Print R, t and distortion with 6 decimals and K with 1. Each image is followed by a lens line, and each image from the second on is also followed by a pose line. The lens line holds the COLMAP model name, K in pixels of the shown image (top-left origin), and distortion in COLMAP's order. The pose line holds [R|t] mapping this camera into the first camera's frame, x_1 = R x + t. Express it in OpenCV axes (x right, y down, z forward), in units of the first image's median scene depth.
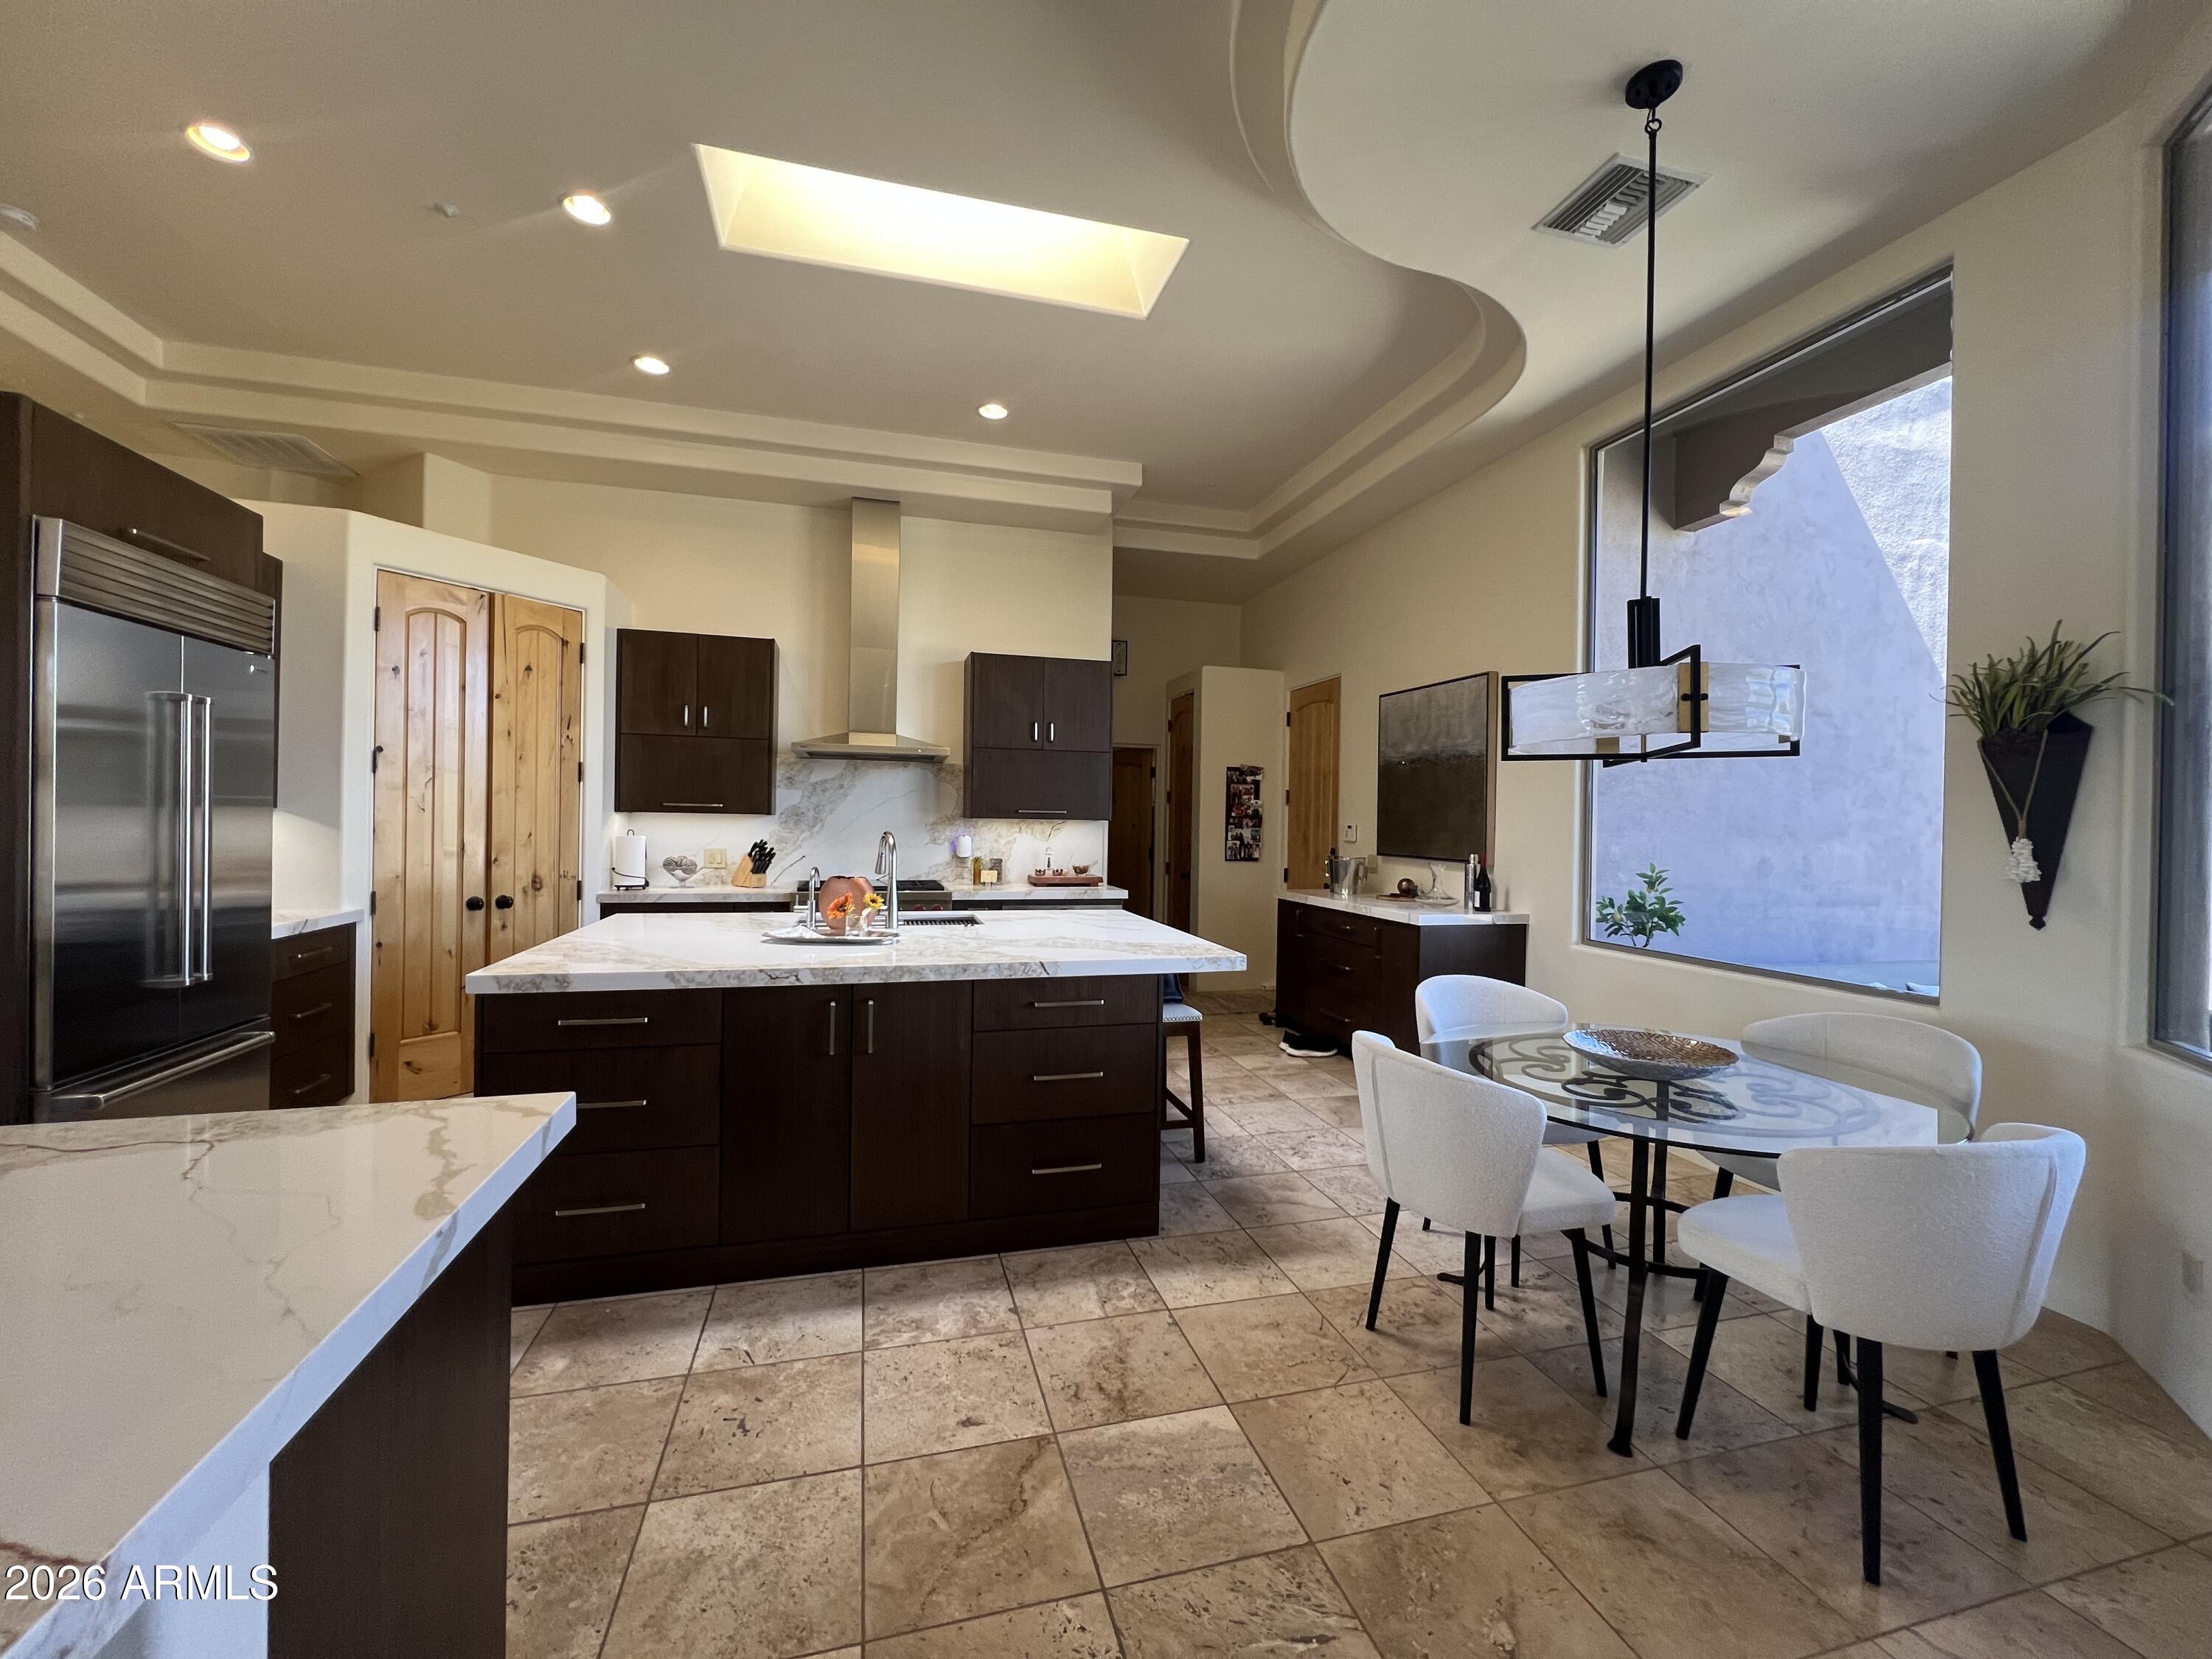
lens RADIAL K [[887.5, 0, 1108.3], [0, 887.5, 826.6], [0, 0, 1]] dist [-0.000242, 0.000090]
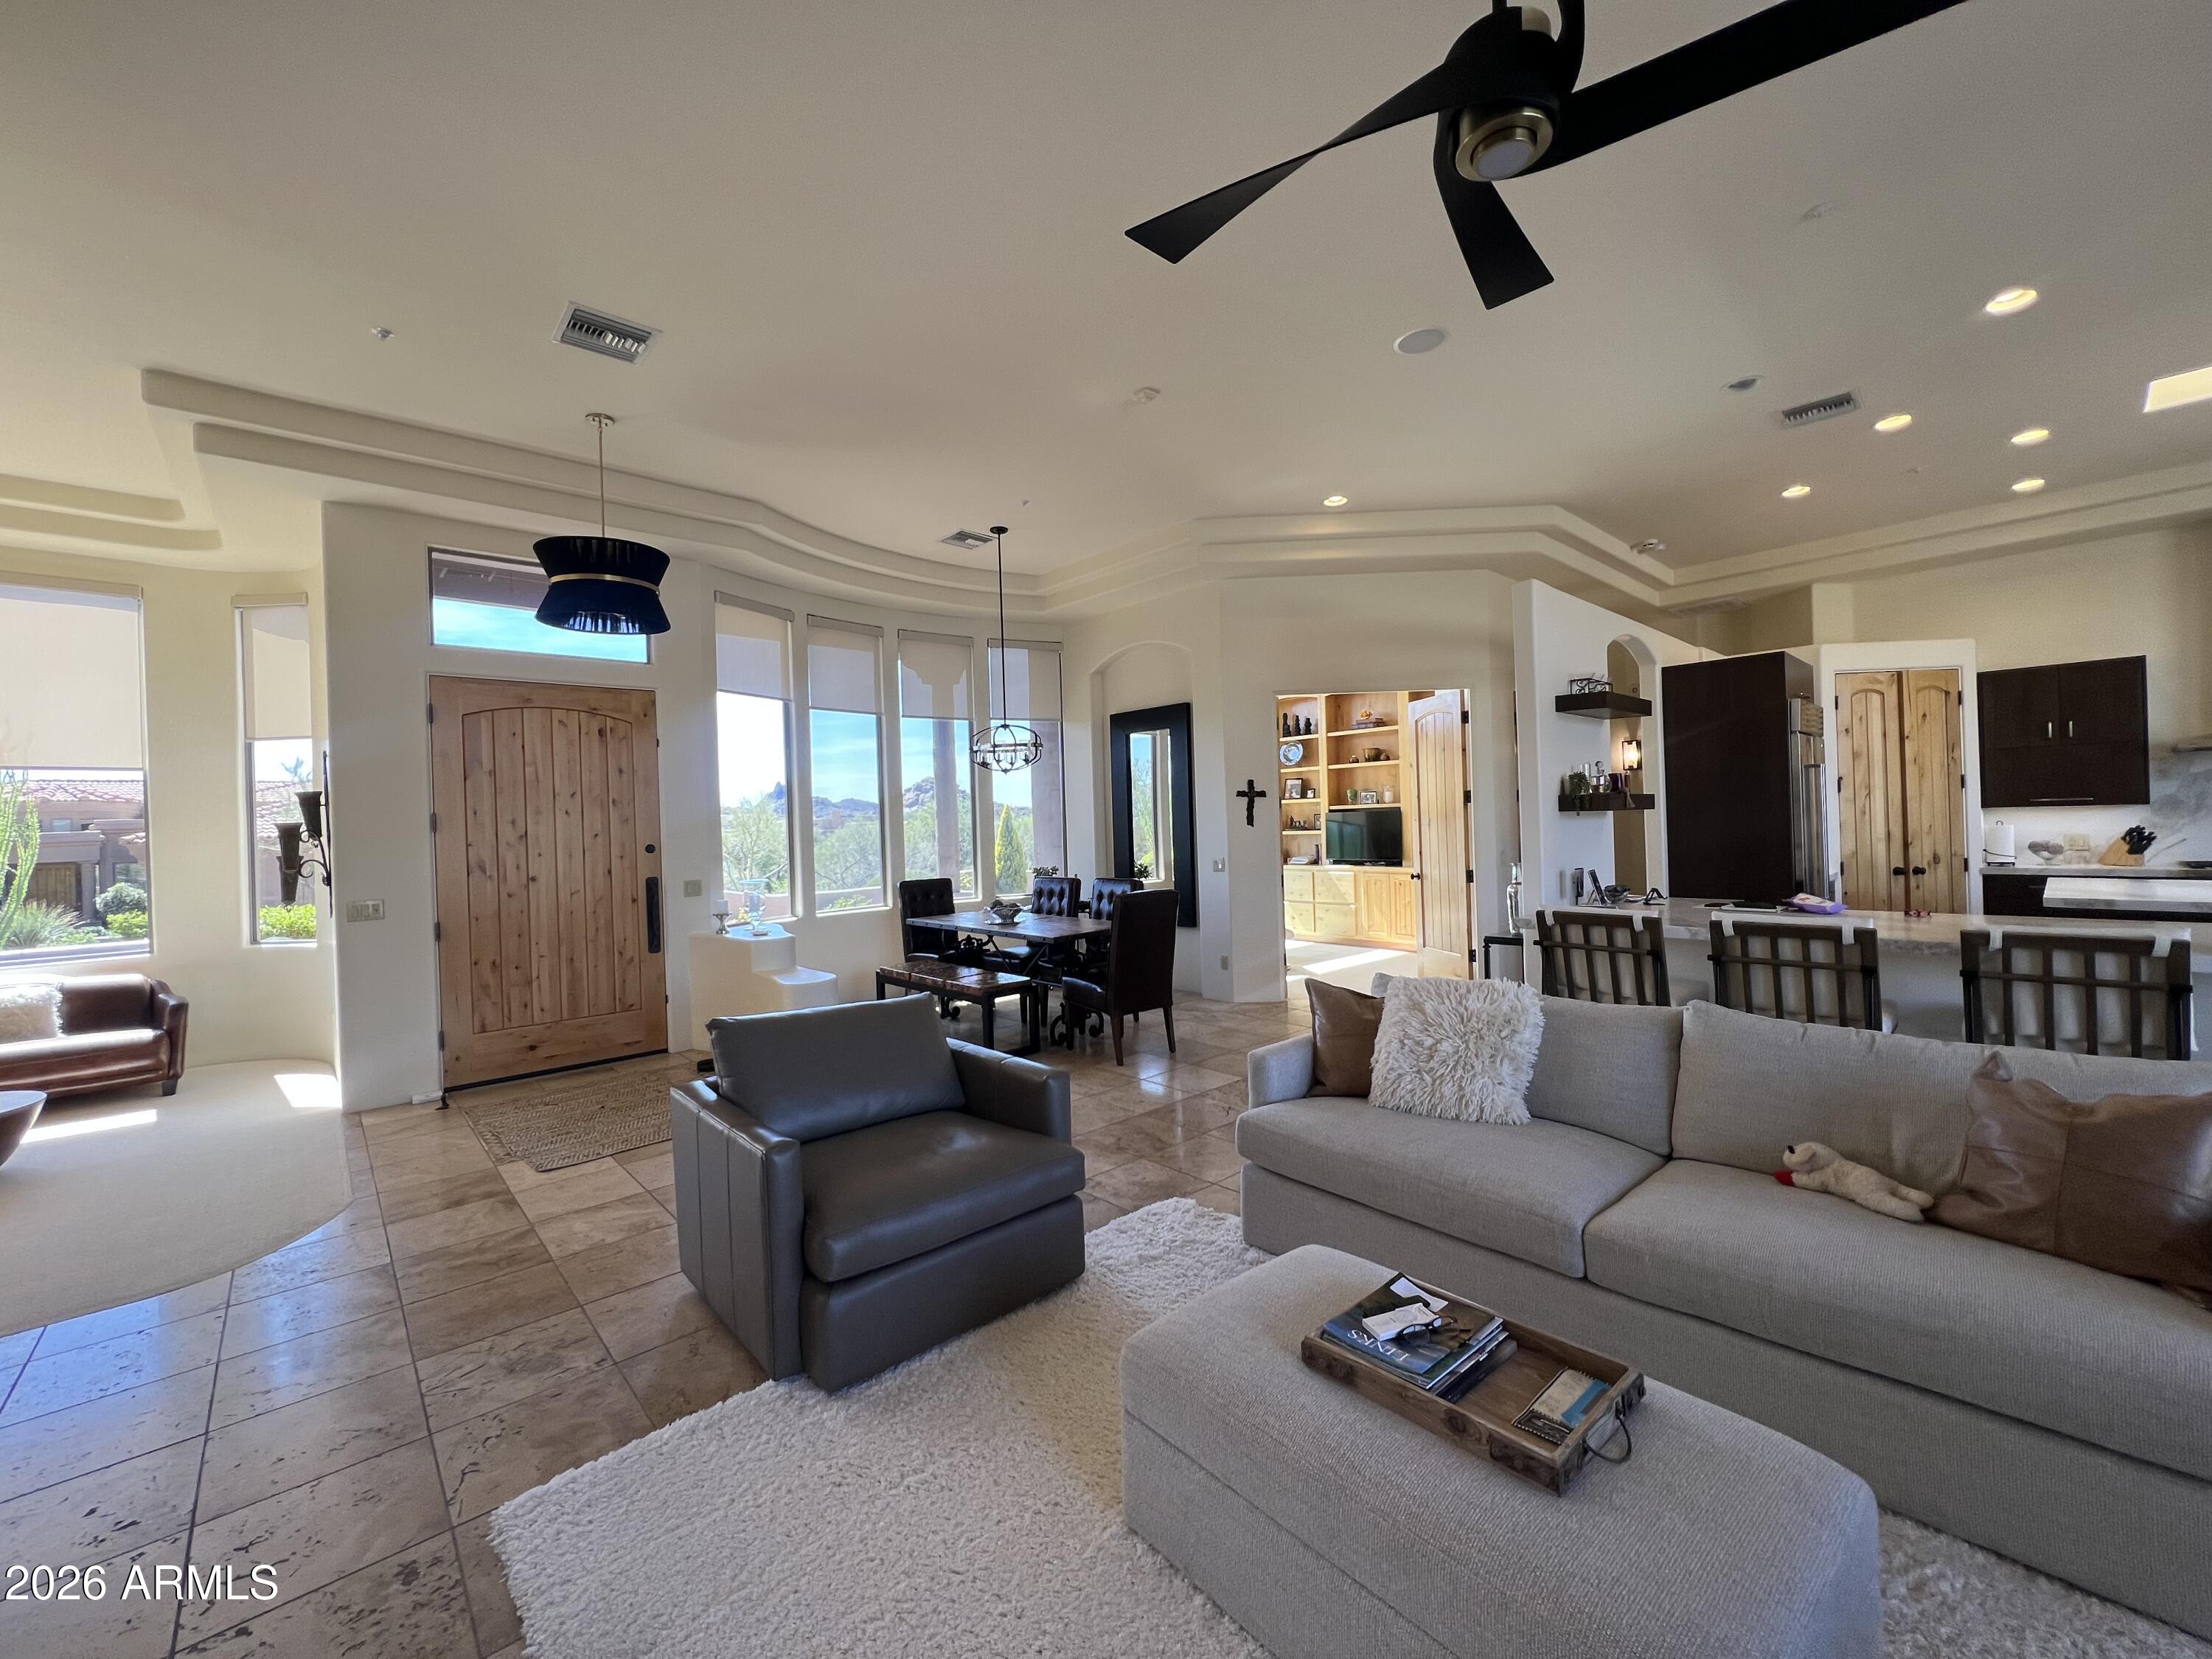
lens RADIAL K [[887.5, 0, 1109.4], [0, 887.5, 821.6], [0, 0, 1]] dist [-0.000242, 0.000090]
pose [[0.460129, -0.034054, -0.887199, 0.035529], [0.031966, 0.999252, -0.021776, -0.010071], [0.887276, -0.018340, 0.460873, -0.866340]]
